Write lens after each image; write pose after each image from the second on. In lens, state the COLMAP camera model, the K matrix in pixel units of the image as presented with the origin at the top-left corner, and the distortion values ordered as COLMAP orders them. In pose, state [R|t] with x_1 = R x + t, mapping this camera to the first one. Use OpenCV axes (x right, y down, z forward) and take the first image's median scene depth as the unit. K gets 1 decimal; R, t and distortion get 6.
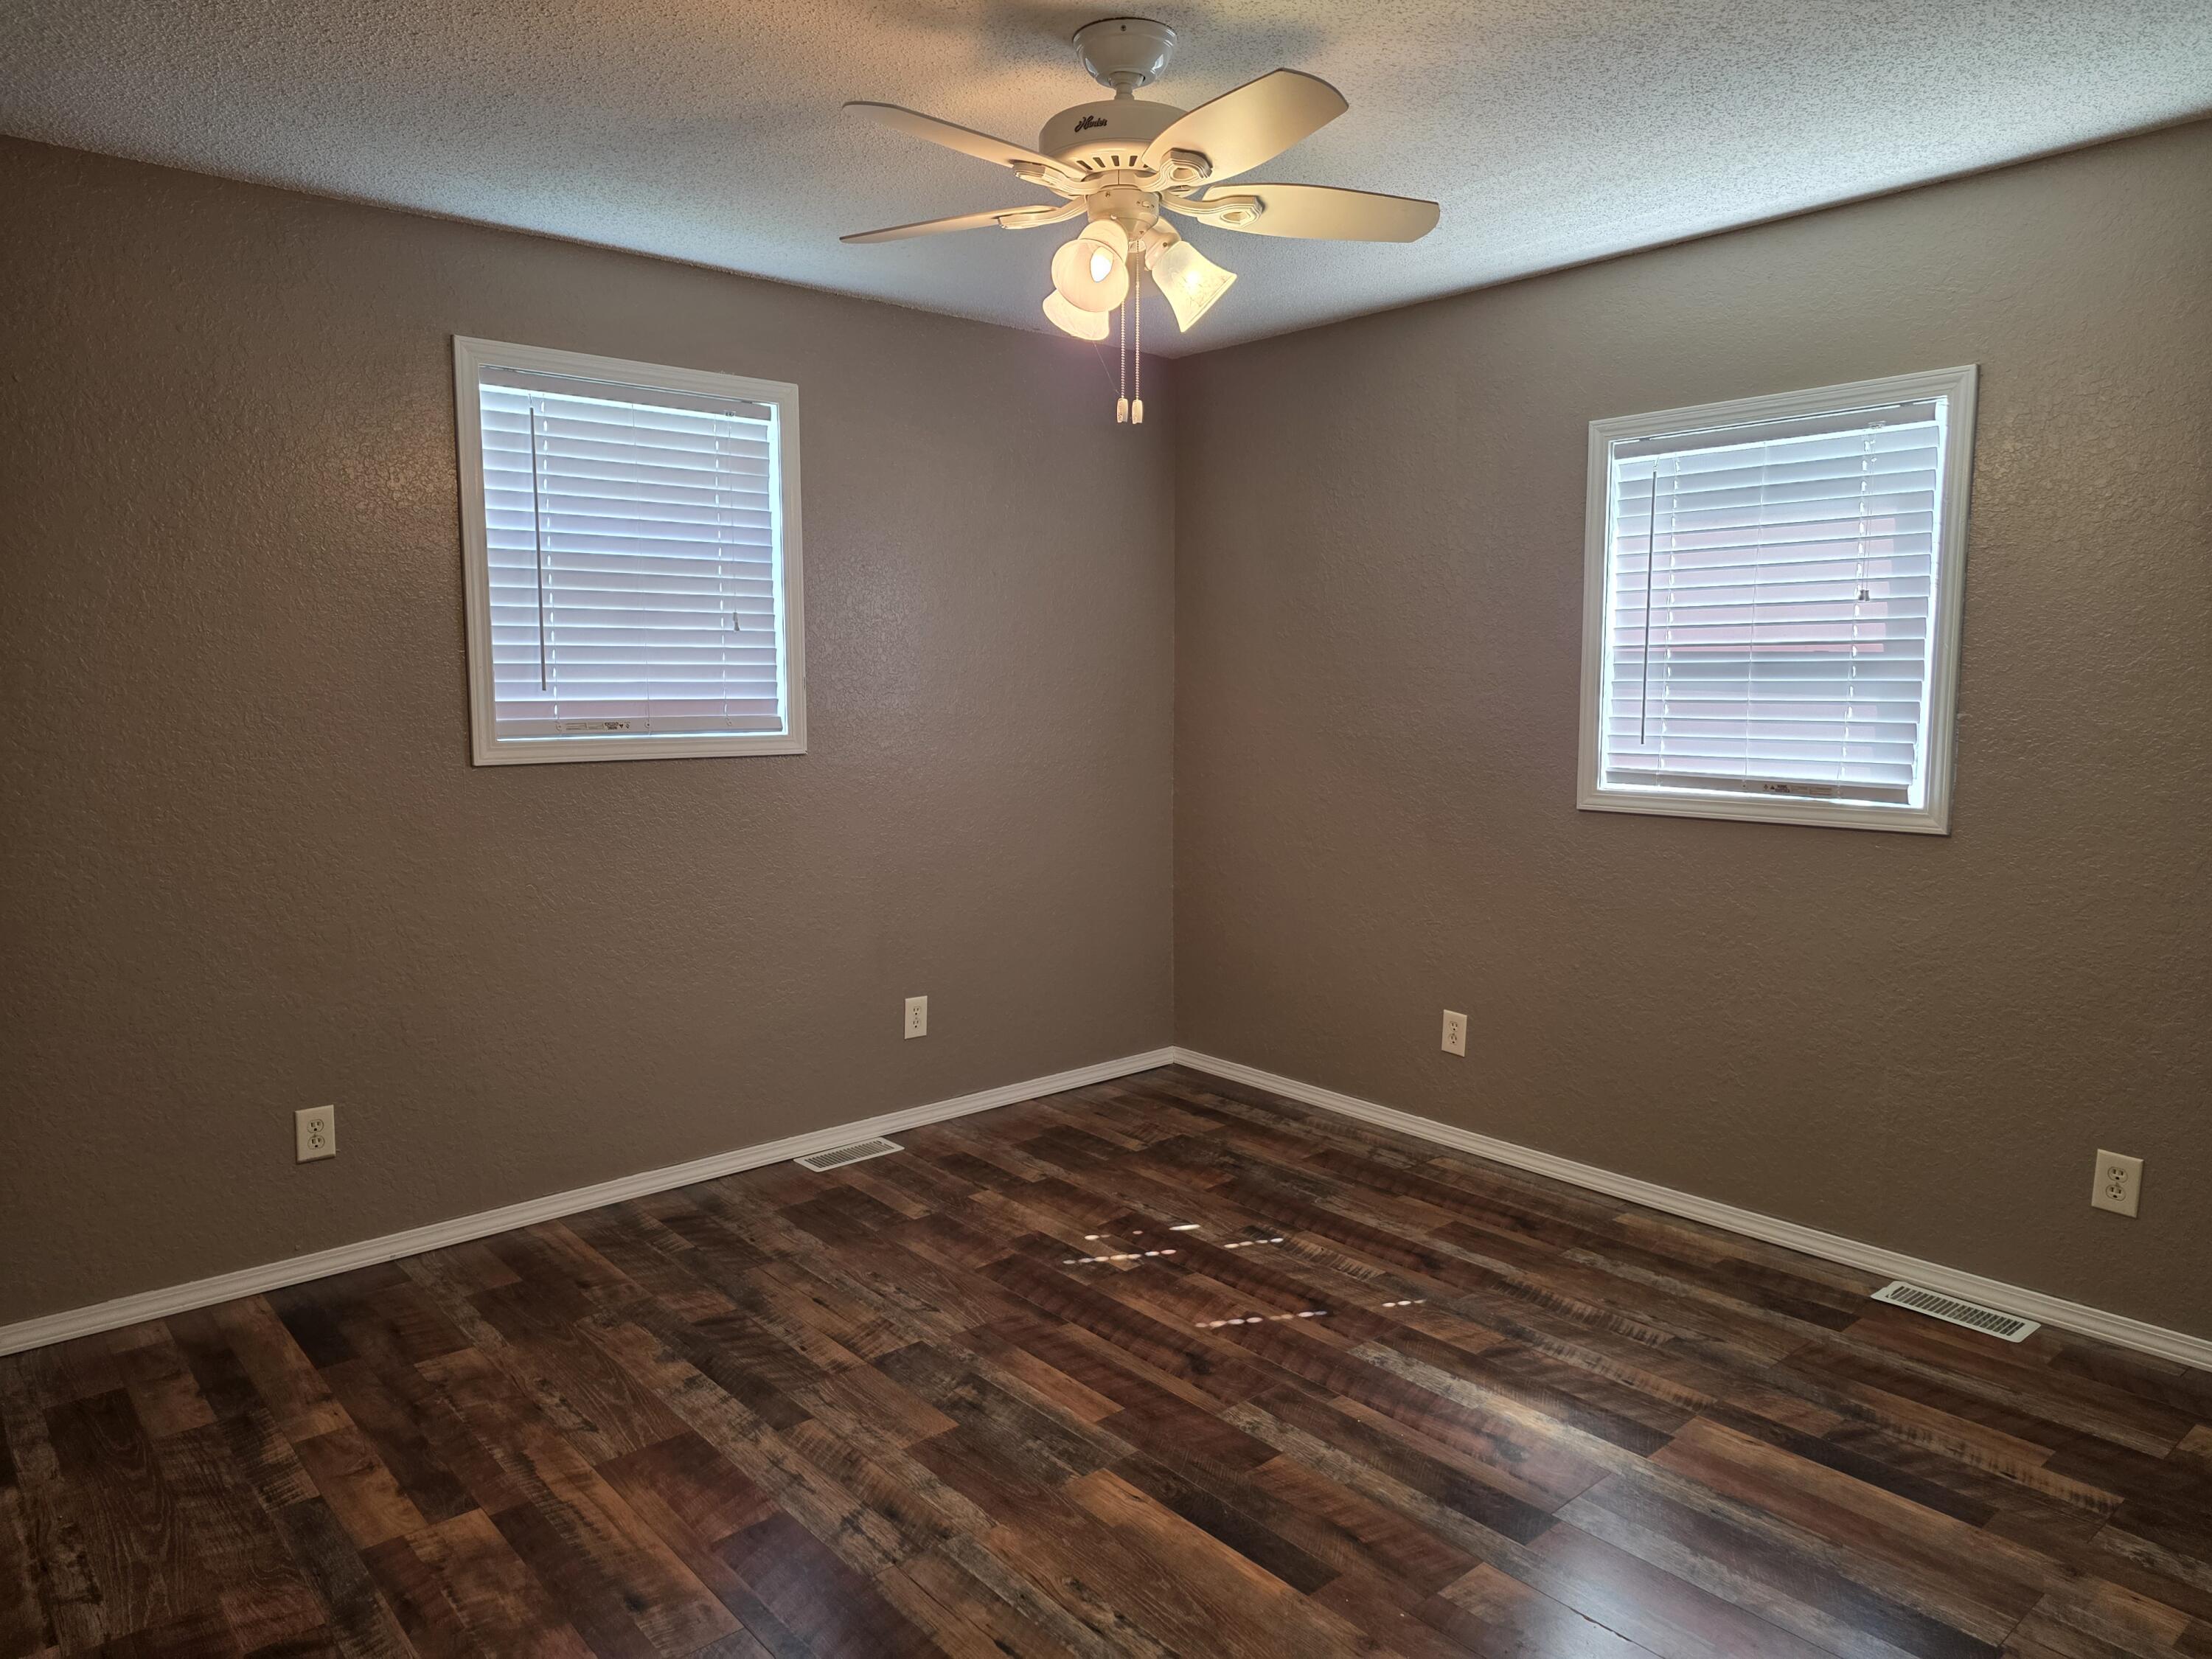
lens RADIAL K [[1481.9, 0, 1112.8], [0, 1481.9, 836.2], [0, 0, 1]] dist [0.056082, -0.037002]
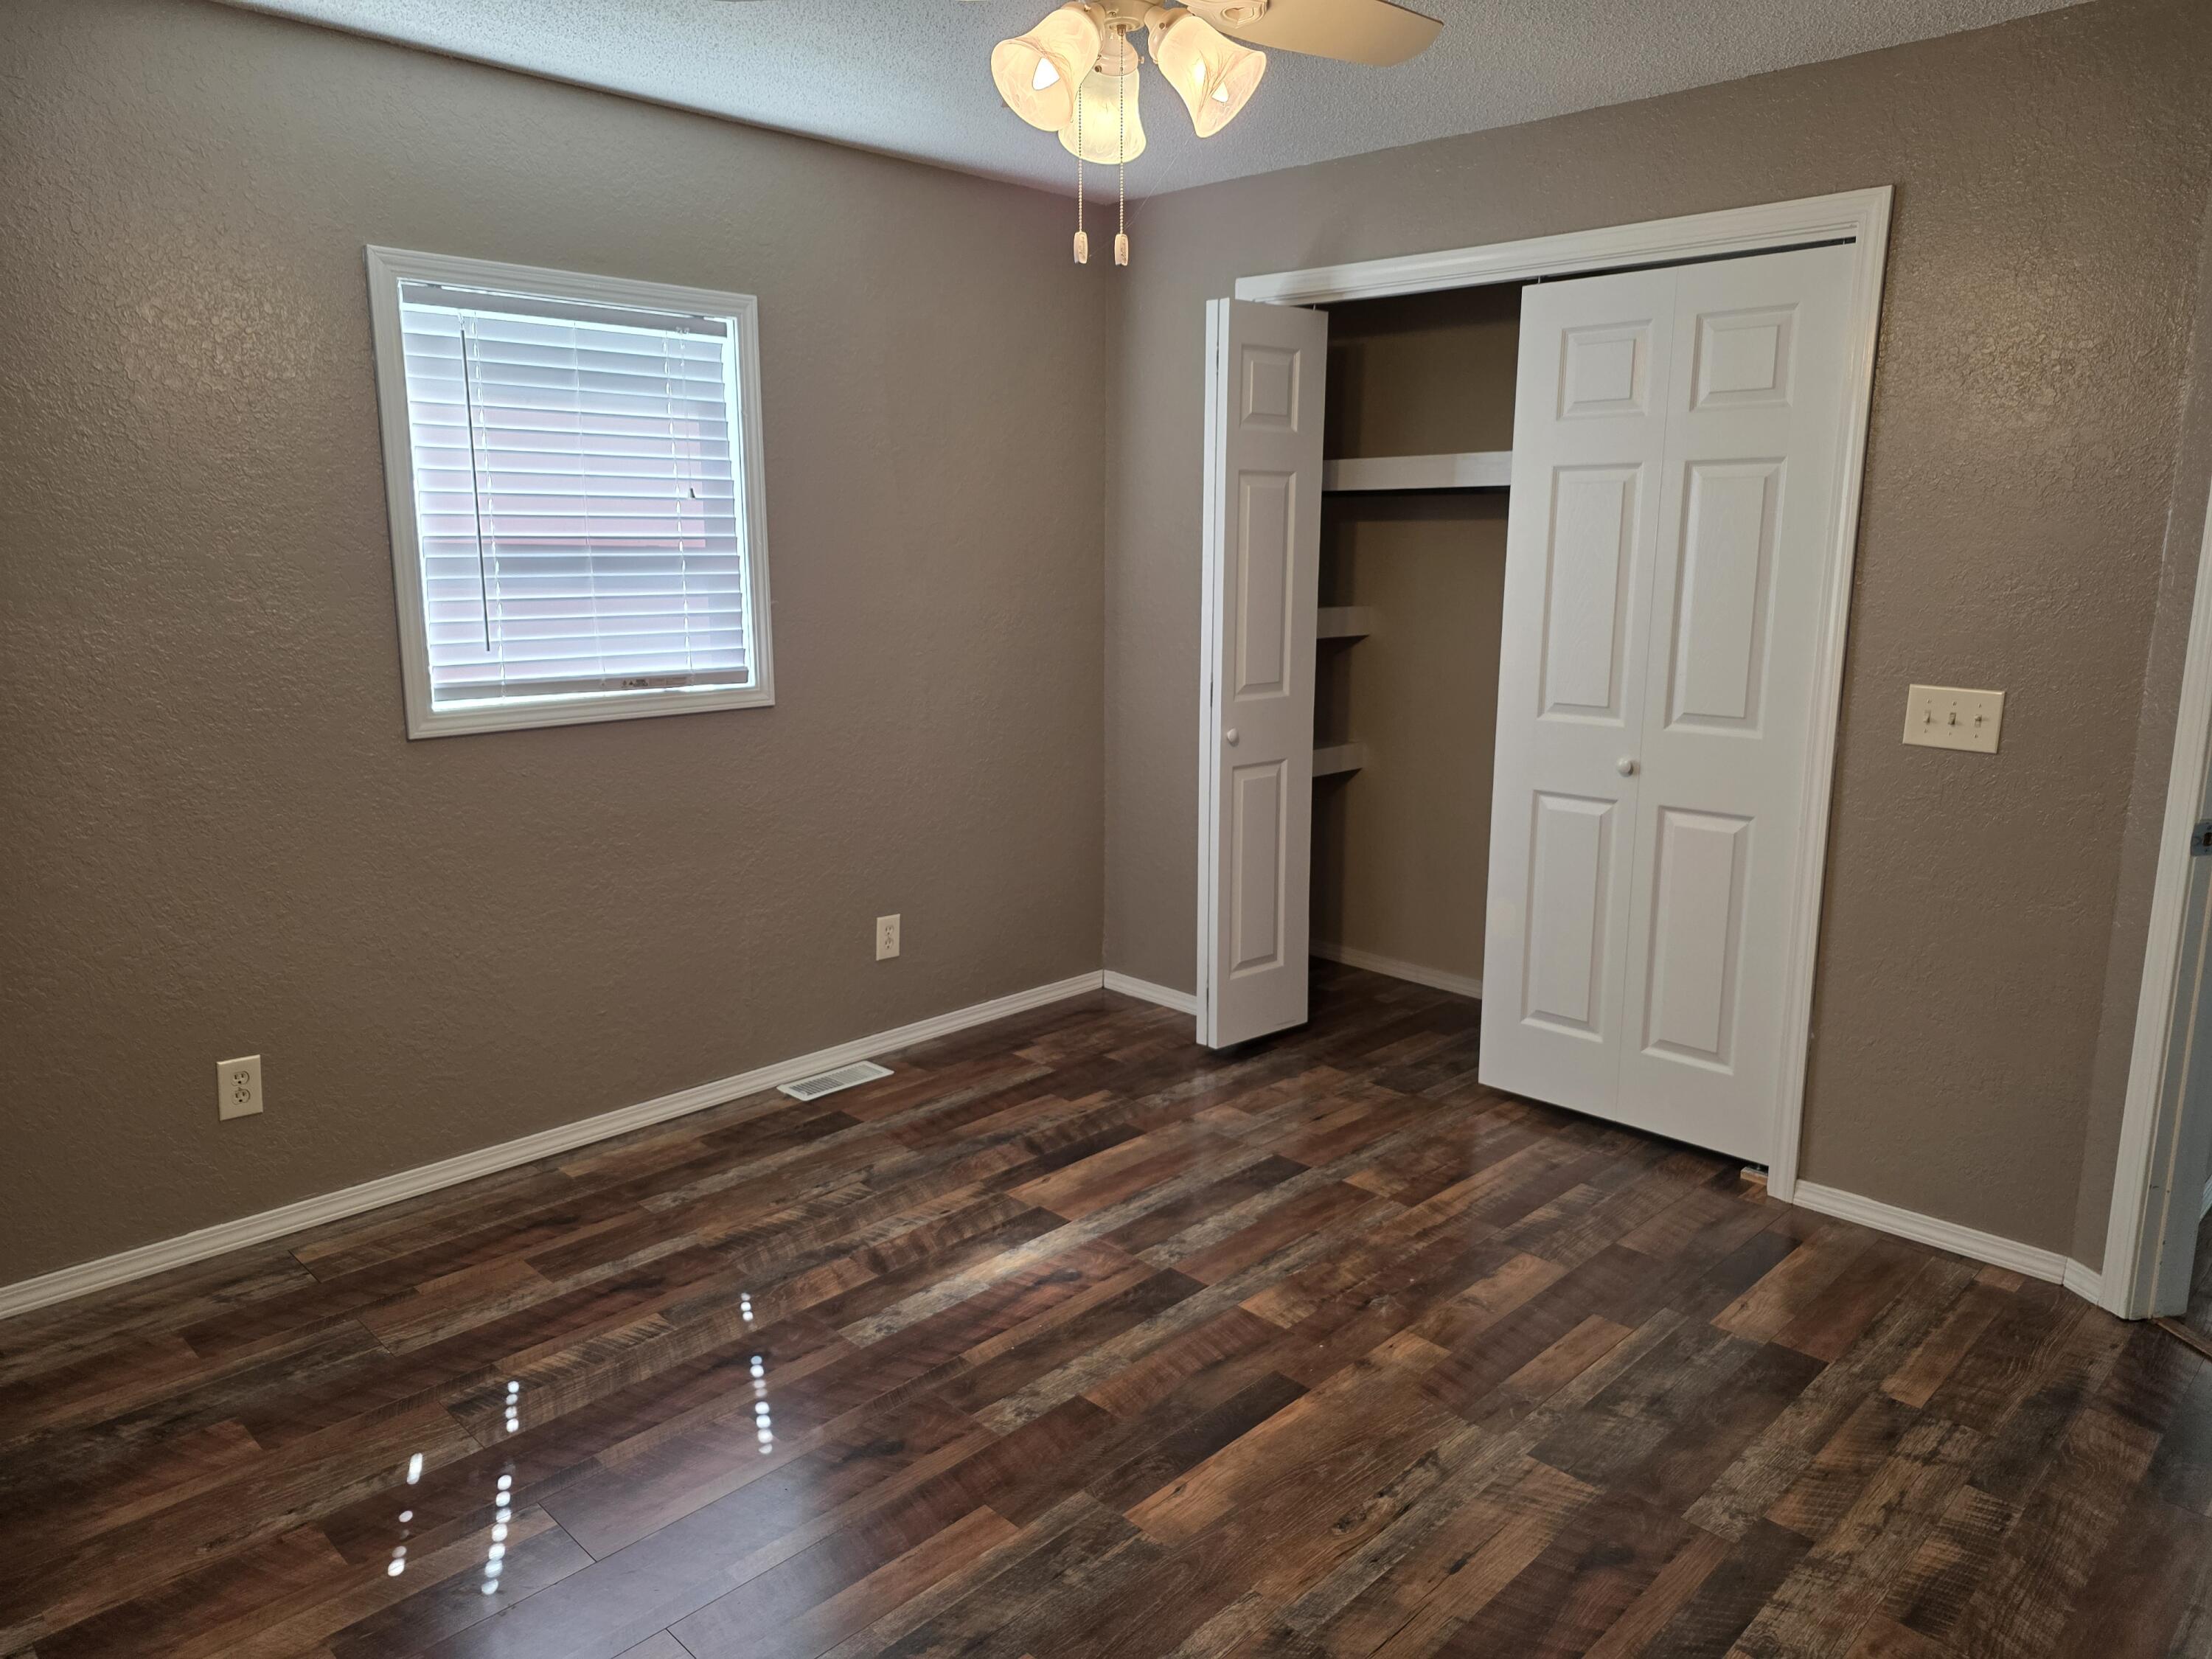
lens RADIAL K [[1481.9, 0, 1103.8], [0, 1481.9, 821.0], [0, 0, 1]] dist [0.056082, -0.037002]
pose [[-0.075748, -0.185103, 0.979796, -0.606612], [0.112851, 0.974714, 0.192867, -0.104378], [-0.990720, 0.125180, -0.052944, 0.788886]]
